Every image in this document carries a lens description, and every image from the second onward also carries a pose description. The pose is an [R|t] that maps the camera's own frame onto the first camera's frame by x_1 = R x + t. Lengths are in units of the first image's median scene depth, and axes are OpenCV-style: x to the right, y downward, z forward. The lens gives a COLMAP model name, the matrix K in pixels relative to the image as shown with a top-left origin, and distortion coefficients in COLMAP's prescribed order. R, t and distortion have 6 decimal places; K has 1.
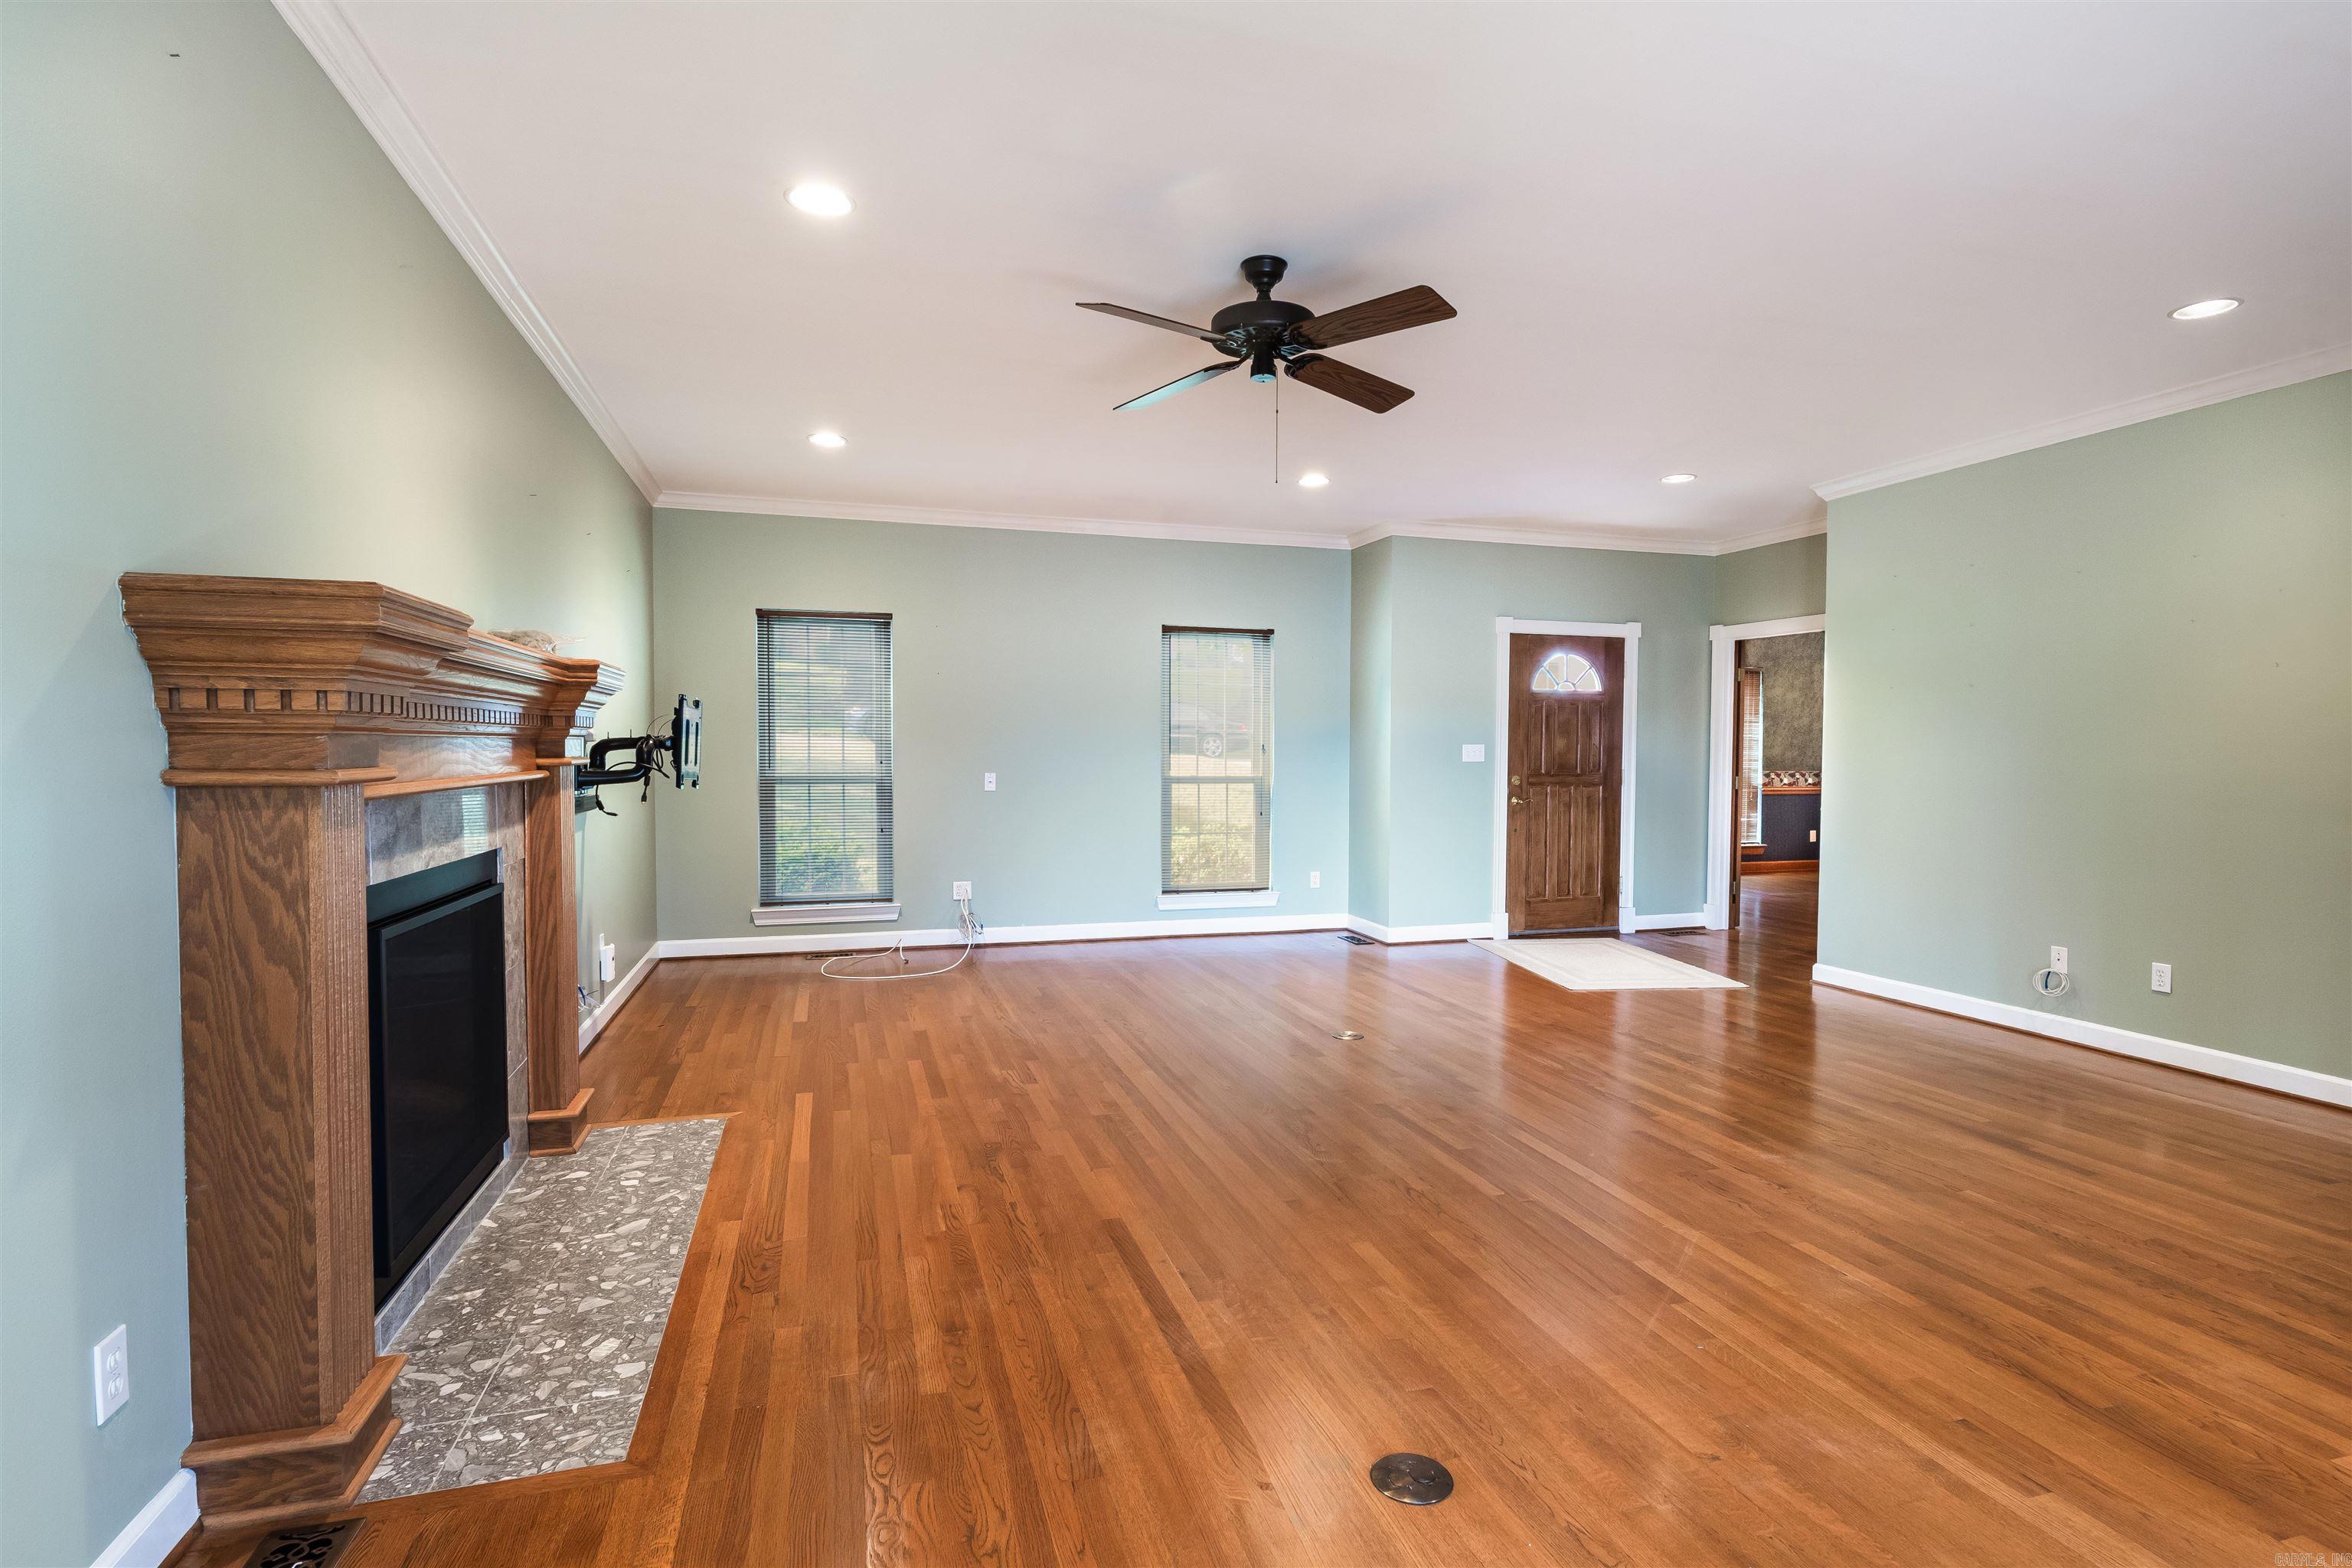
lens RADIAL K [[1145.1, 0, 1178.2], [0, 1145.1, 786.2], [0, 0, 1]] dist [-0.000885, 0.000532]
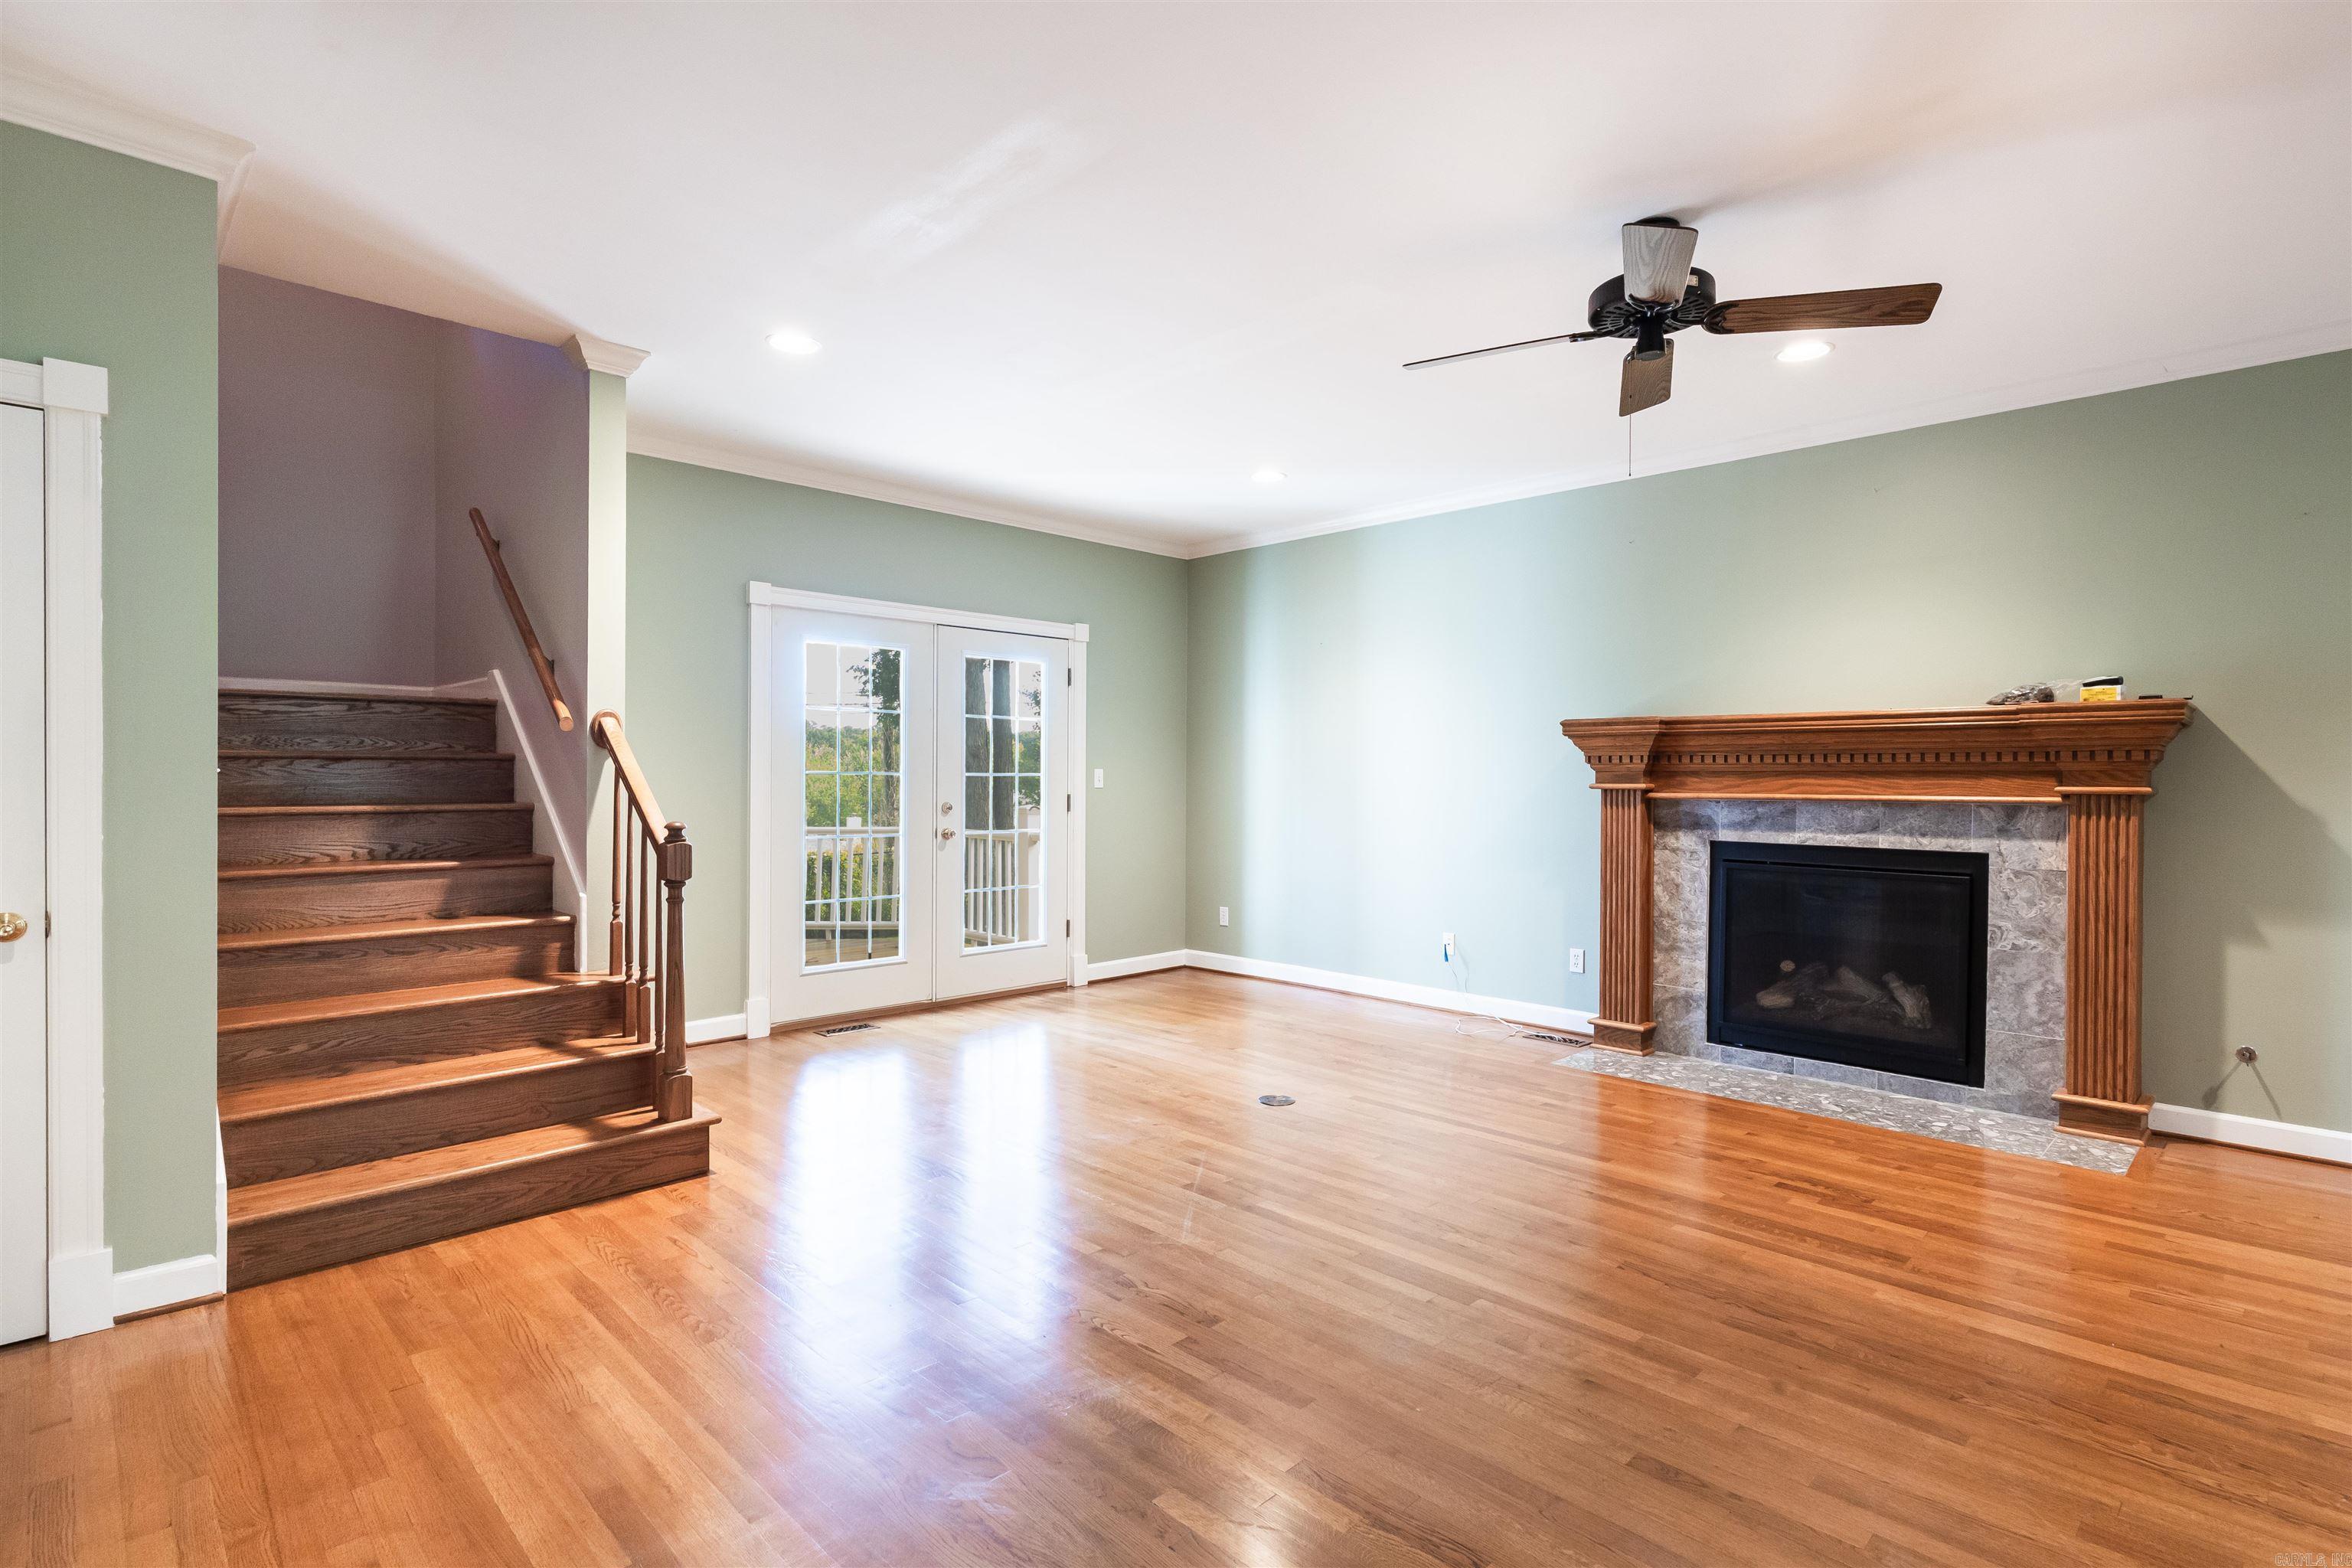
lens RADIAL K [[1145.1, 0, 1178.2], [0, 1145.1, 786.2], [0, 0, 1]] dist [-0.000885, 0.000532]
pose [[-0.882883, -0.005589, -0.469560, 0.937840], [-0.024904, 0.999079, 0.034934, -0.051257], [0.468932, 0.042536, -0.882209, 1.878308]]
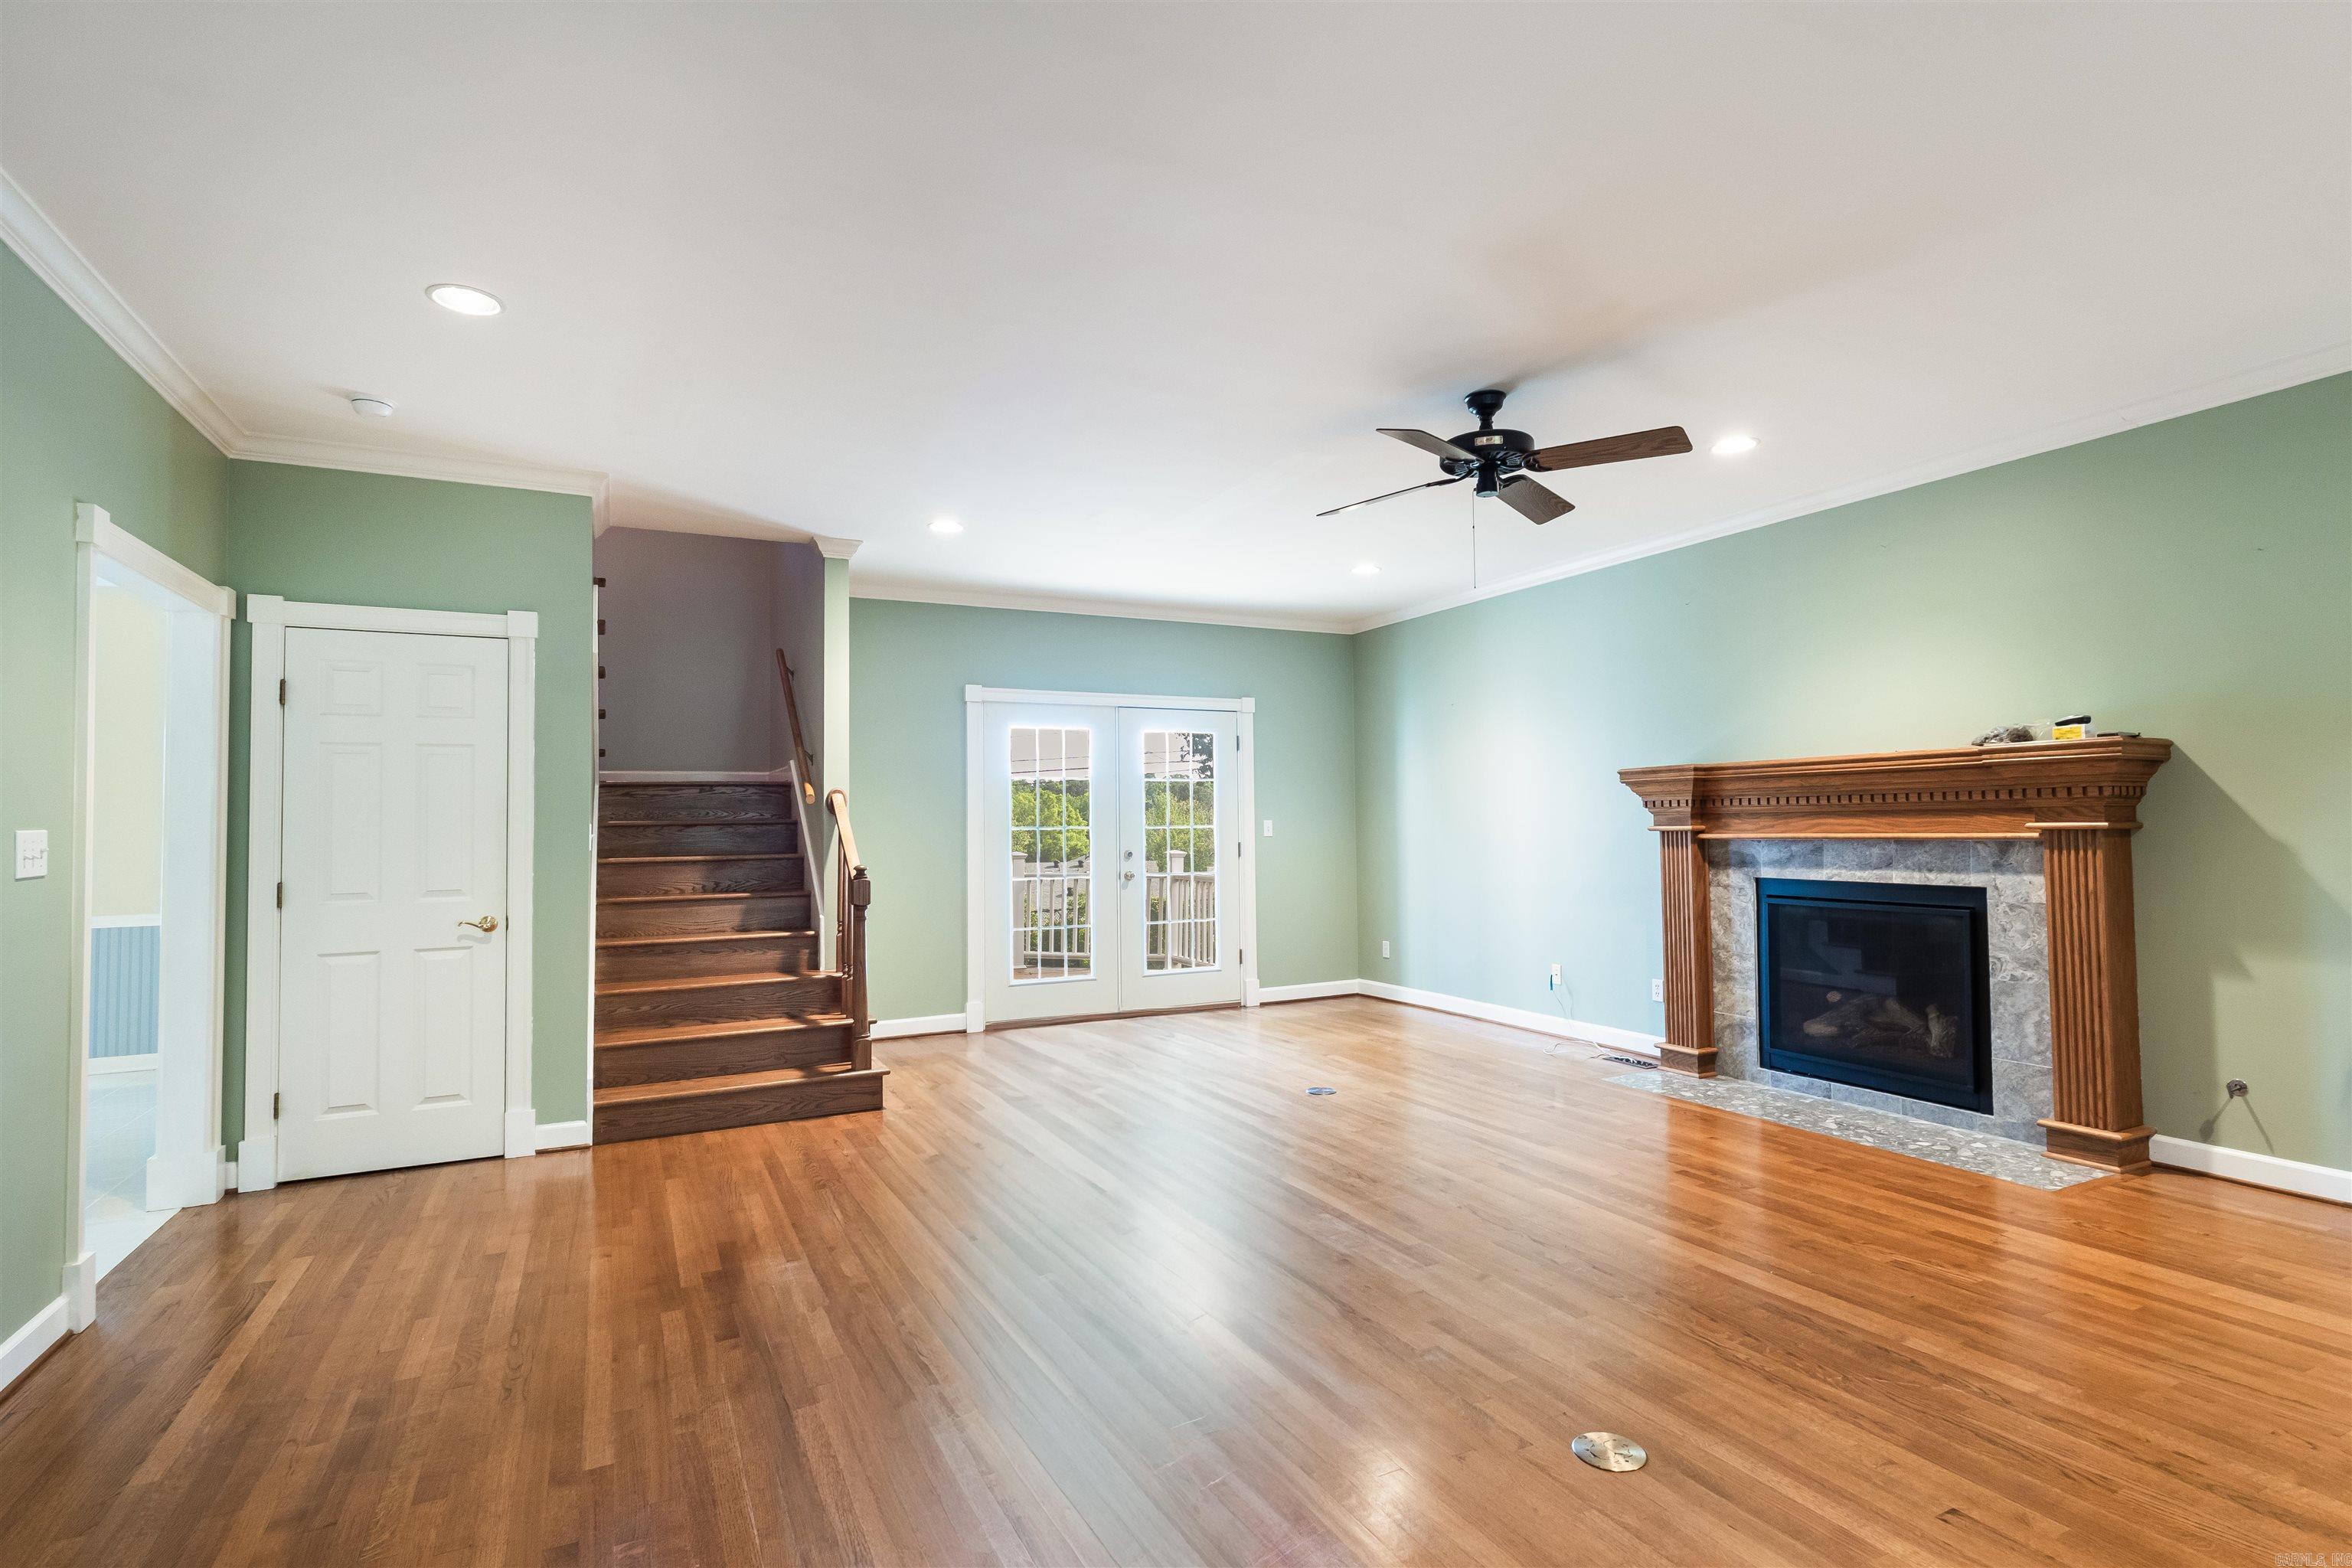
lens RADIAL K [[1145.1, 0, 1178.2], [0, 1145.1, 786.2], [0, 0, 1]] dist [-0.000885, 0.000532]
pose [[-0.985395, 0.002217, -0.170271, 0.660106], [0.002861, 0.999990, -0.003536, -0.072513], [0.170262, -0.003972, -0.985391, 2.389818]]
